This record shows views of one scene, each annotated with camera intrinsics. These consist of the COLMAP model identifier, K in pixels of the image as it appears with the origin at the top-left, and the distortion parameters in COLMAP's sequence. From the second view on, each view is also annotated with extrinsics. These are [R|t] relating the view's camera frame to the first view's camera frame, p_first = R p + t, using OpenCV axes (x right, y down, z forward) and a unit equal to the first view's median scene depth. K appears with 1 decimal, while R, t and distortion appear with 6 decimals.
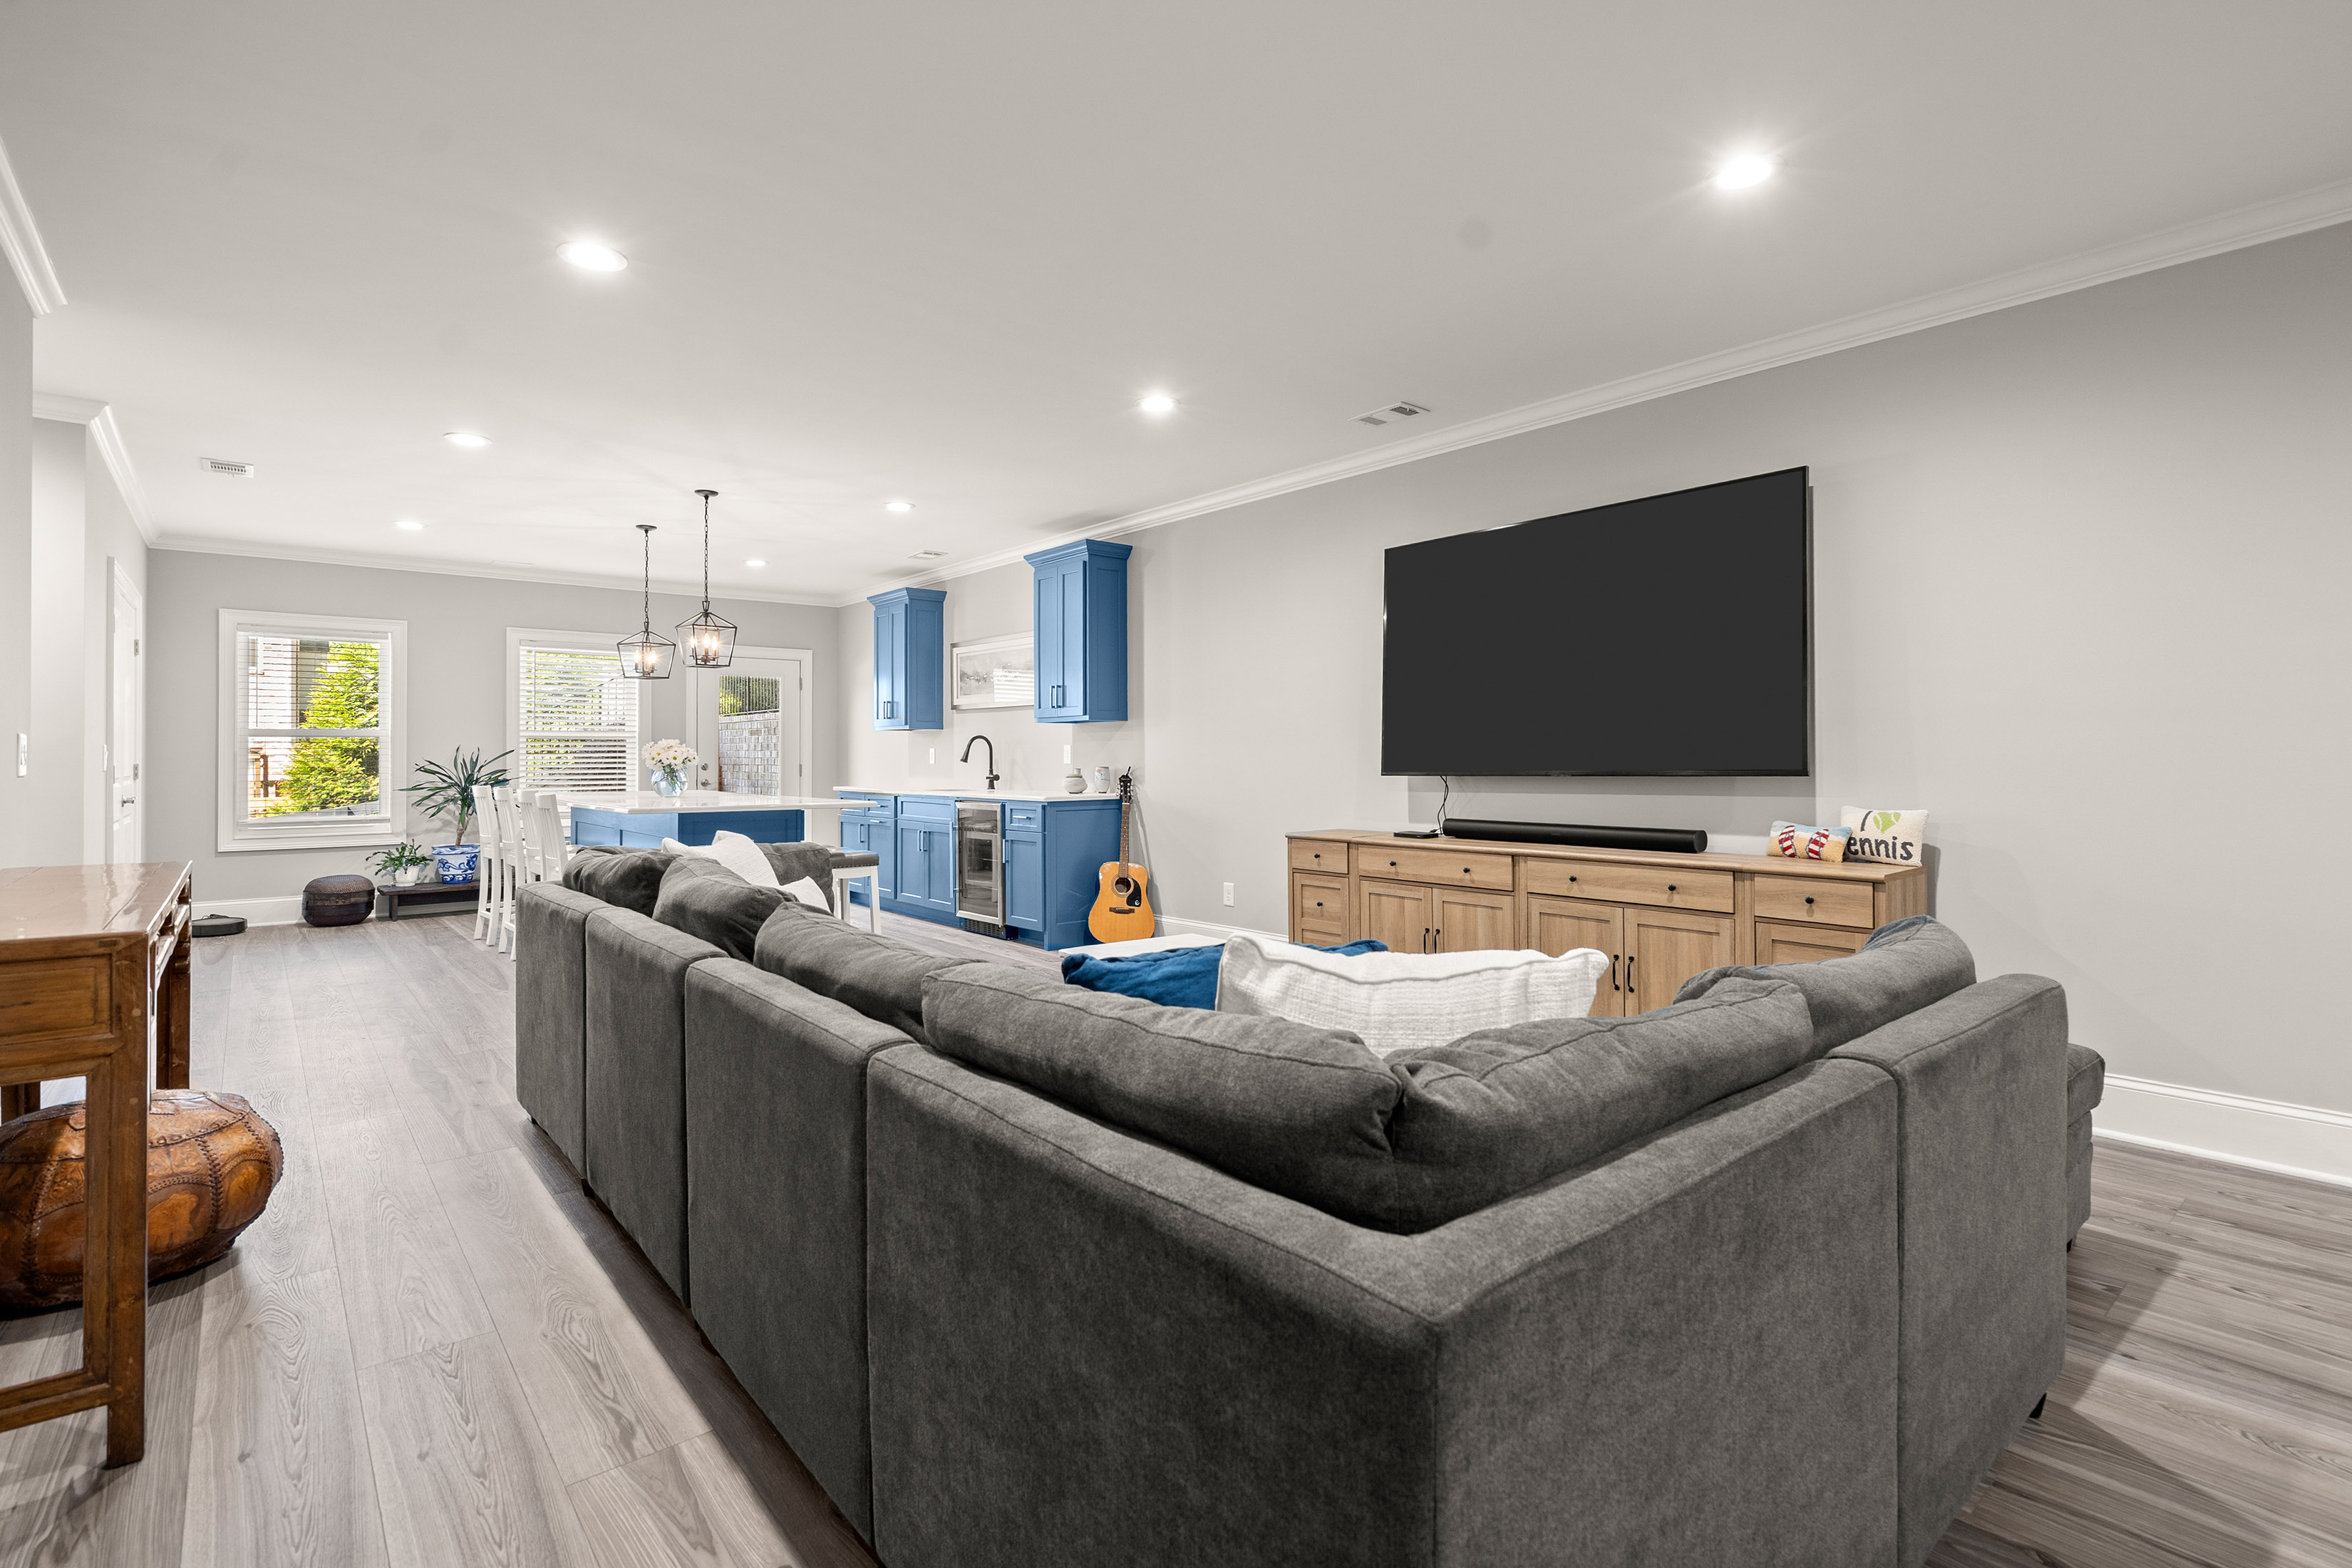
lens RADIAL K [[1098.9, 0, 1180.0], [0, 1098.9, 772.2], [0, 0, 1]] dist [-0.003893, -0.000597]
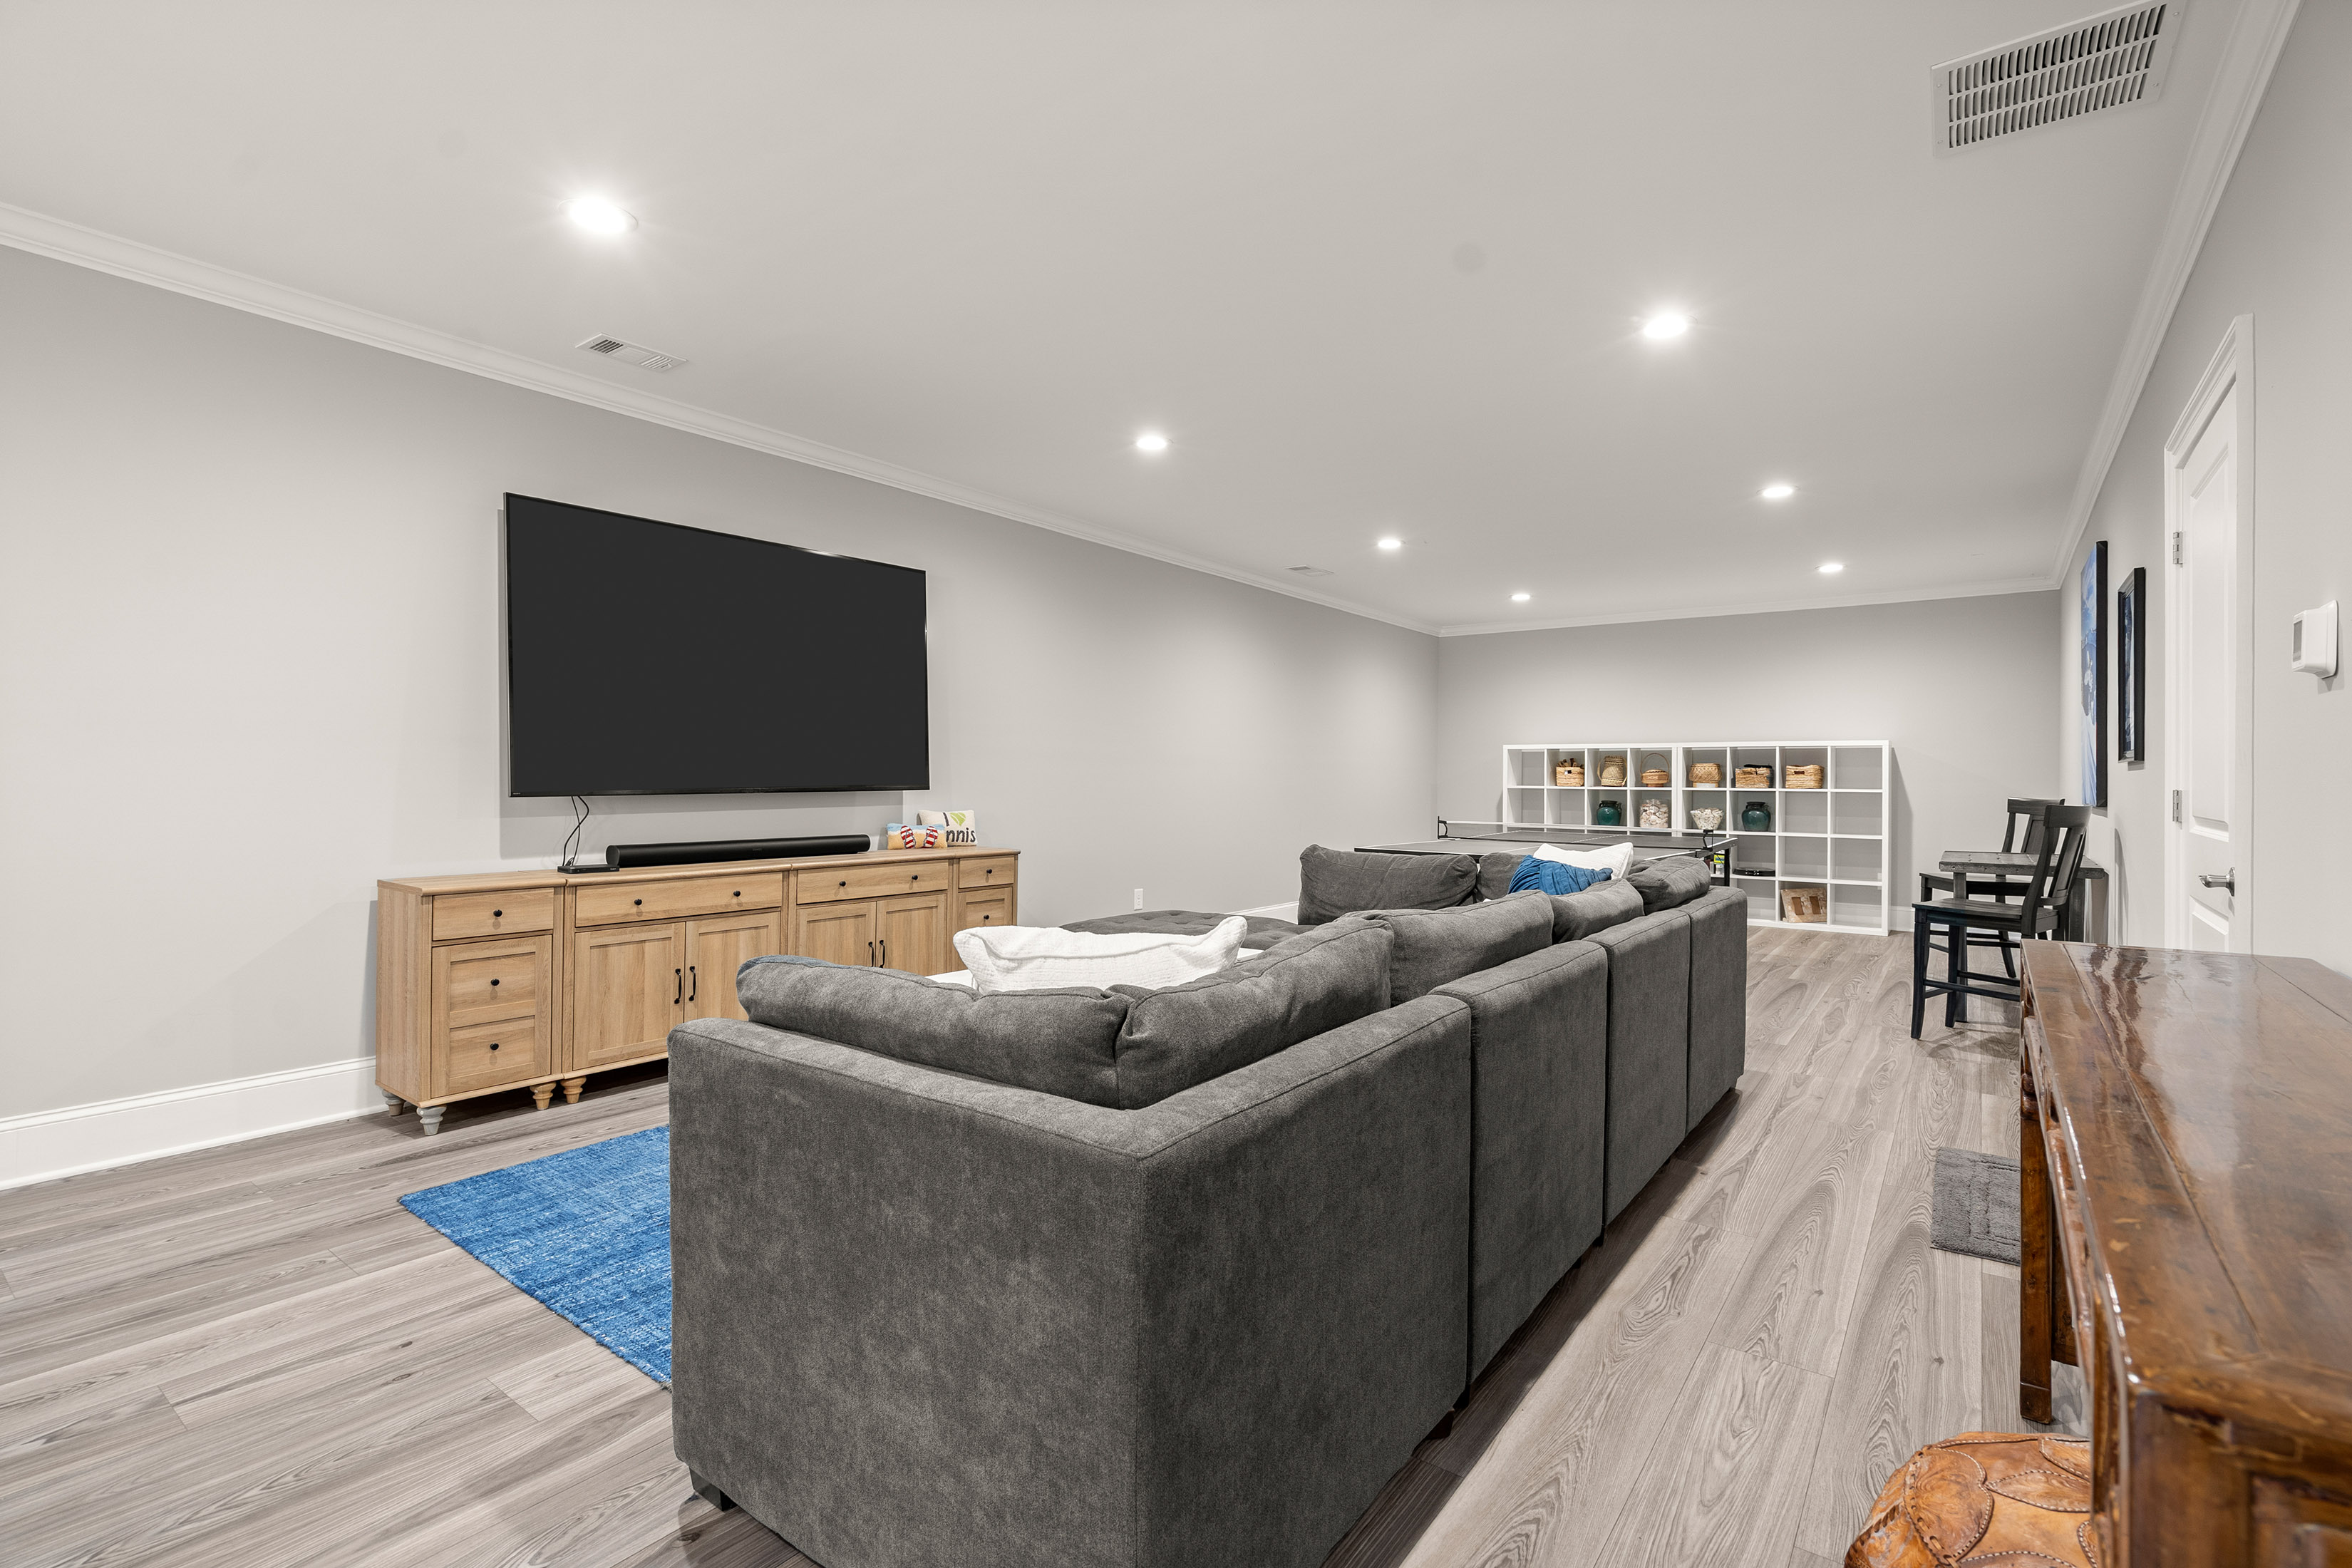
lens RADIAL K [[1098.9, 0, 1180.0], [0, 1098.9, 772.2], [0, 0, 1]] dist [-0.003893, -0.000597]
pose [[-0.235093, 0.007010, 0.971948, -0.827849], [0.004832, 0.999970, -0.006043, -0.008416], [-0.971961, 0.003276, -0.235120, 0.943804]]
